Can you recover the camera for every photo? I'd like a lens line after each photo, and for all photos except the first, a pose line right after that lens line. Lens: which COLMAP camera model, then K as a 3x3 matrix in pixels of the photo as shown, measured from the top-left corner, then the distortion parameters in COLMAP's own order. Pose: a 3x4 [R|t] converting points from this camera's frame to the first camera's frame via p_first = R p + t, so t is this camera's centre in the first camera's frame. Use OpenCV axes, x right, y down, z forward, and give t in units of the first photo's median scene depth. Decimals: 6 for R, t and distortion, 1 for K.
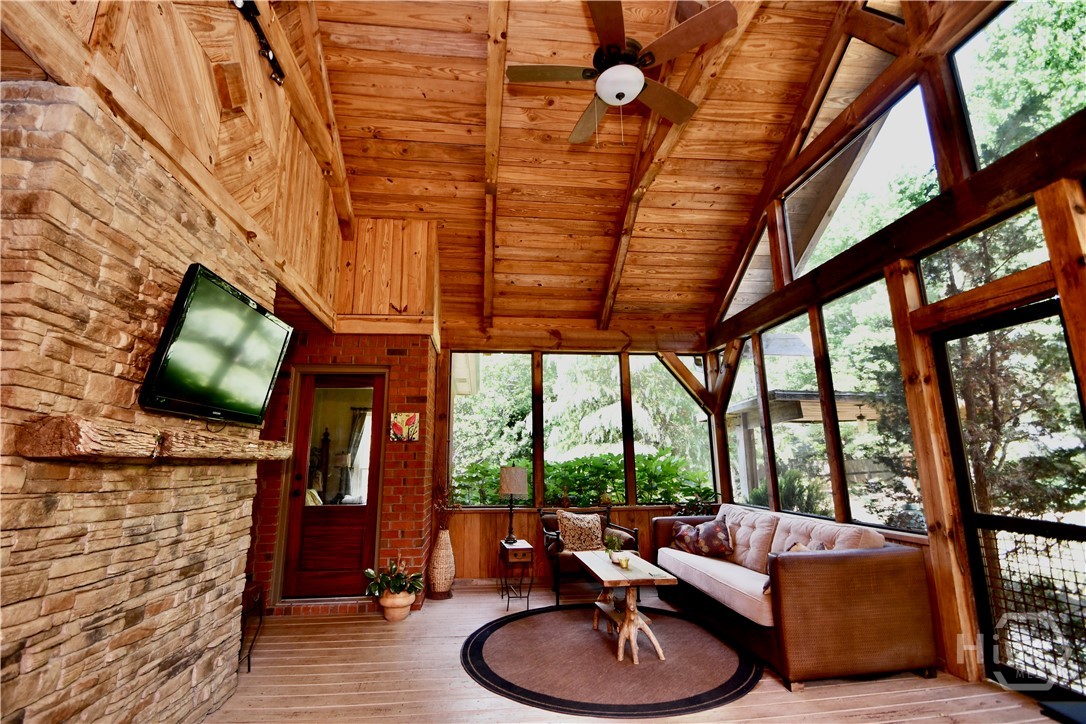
lens RADIAL K [[484.1, 0, 534.3], [0, 484.1, 365.2], [0, 0, 1]] dist [0.014063, -0.018431]
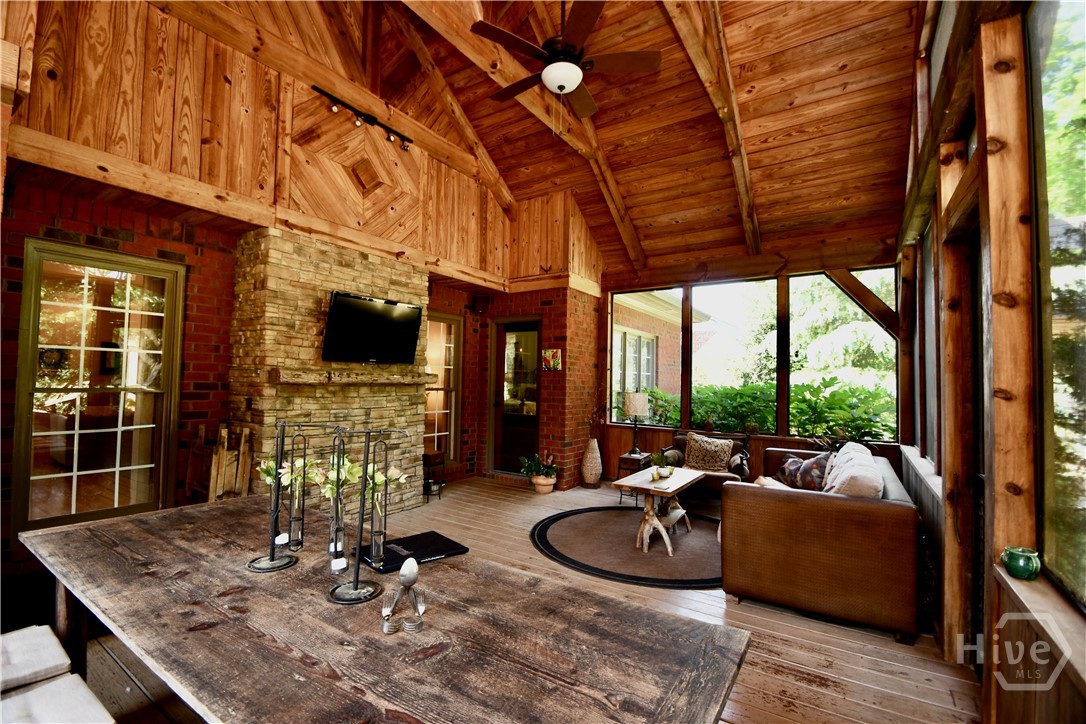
lens RADIAL K [[473.5, 0, 533.8], [0, 473.5, 365.6], [0, 0, 1]] dist [0.012935, -0.016033]
pose [[0.764502, 0.002010, -0.644618, 0.754534], [0.103828, 0.986554, 0.126214, -0.037397], [0.636205, -0.163421, 0.754014, -0.017788]]
